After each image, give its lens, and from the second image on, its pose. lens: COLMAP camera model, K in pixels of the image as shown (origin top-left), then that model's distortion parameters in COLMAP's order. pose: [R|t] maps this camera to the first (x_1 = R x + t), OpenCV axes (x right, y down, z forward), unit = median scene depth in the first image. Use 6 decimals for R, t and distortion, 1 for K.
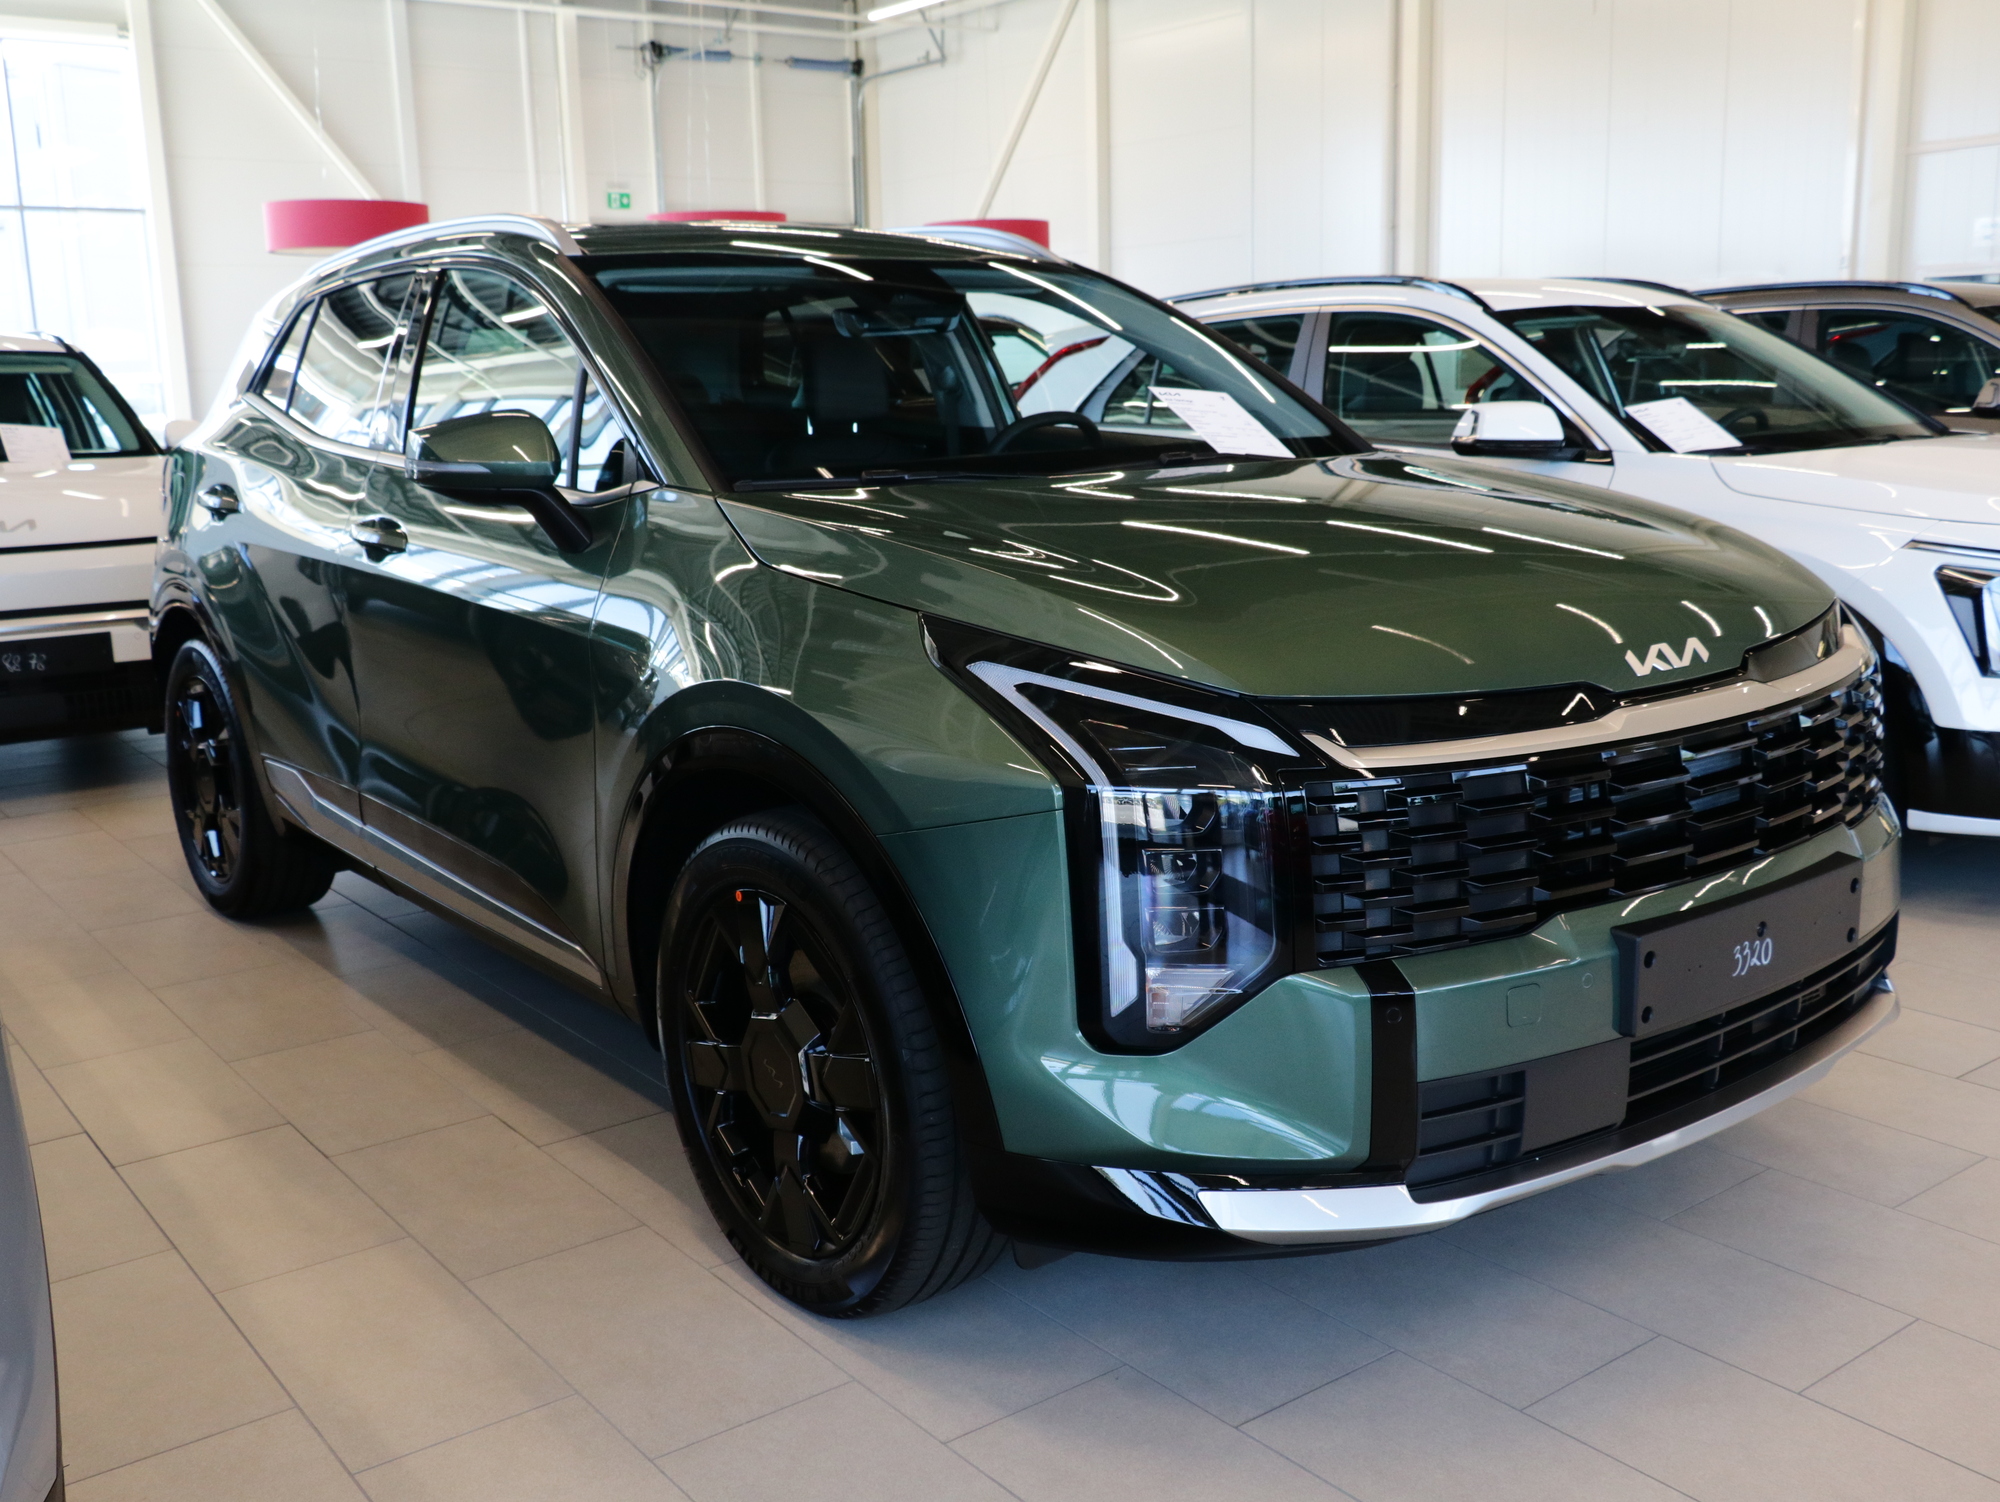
lens RADIAL K [[1873.9, 0, 1000.0], [0, 1873.9, 751.0], [0, 0, 1]] dist [-0.011361, -0.010661]
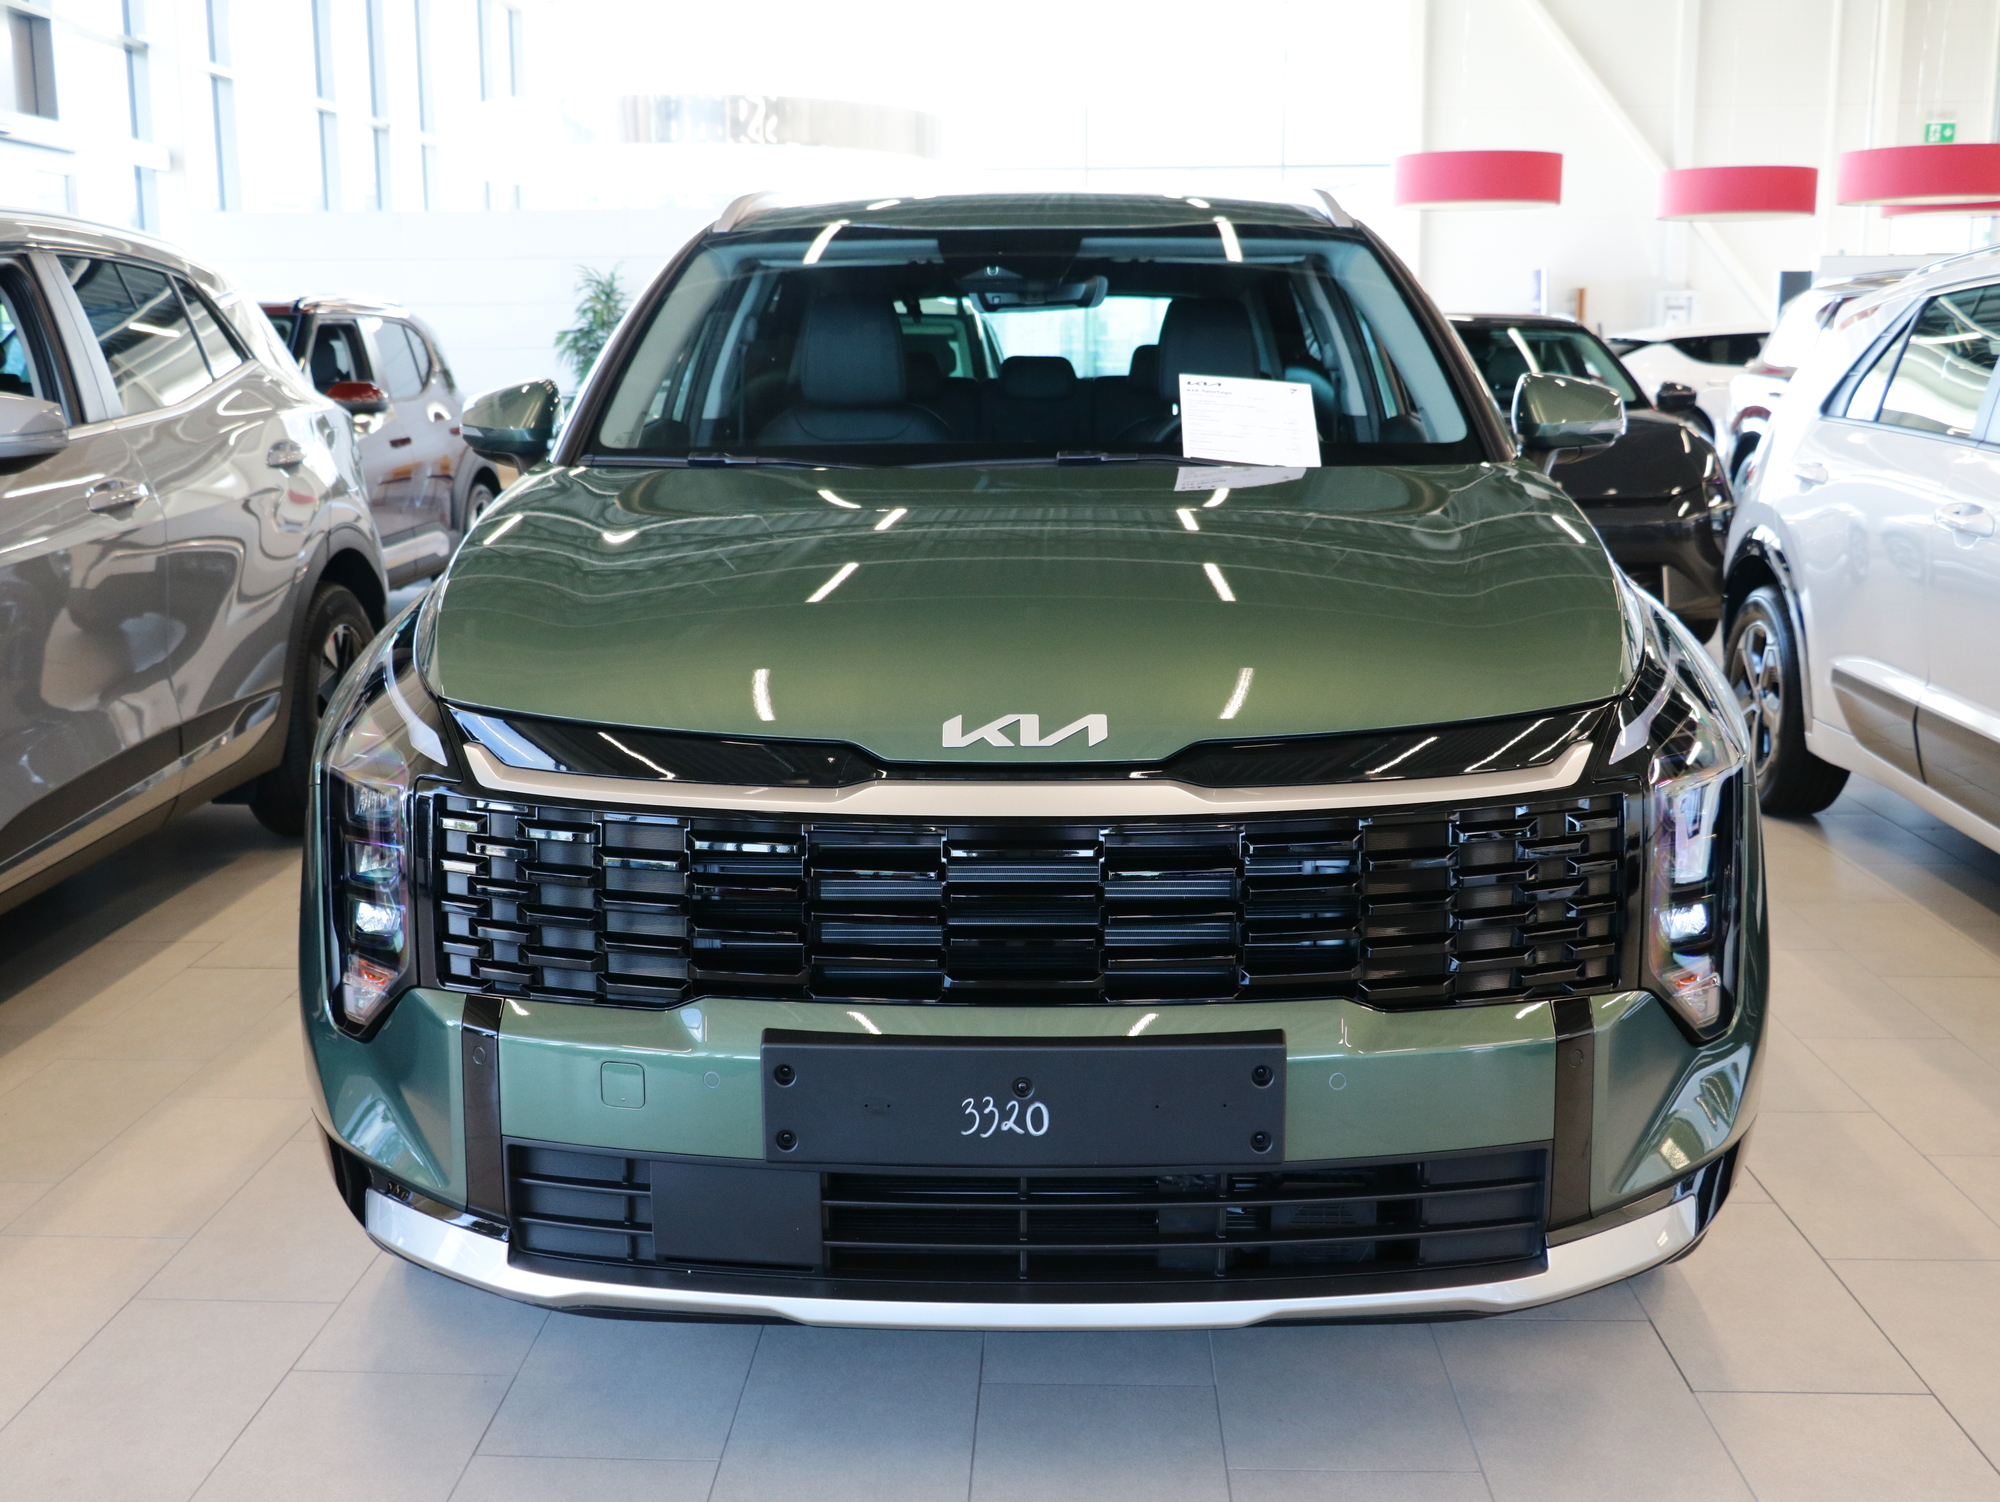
lens RADIAL K [[2076.2, 0, 1000.0], [0, 2076.2, 751.0], [0, 0, 1]] dist [-0.004404, -0.000686]
pose [[0.768284, 0.139237, -0.624782, 0.932545], [-0.139155, 0.989043, 0.049299, -0.087089], [0.624800, 0.049066, 0.779242, 0.309848]]
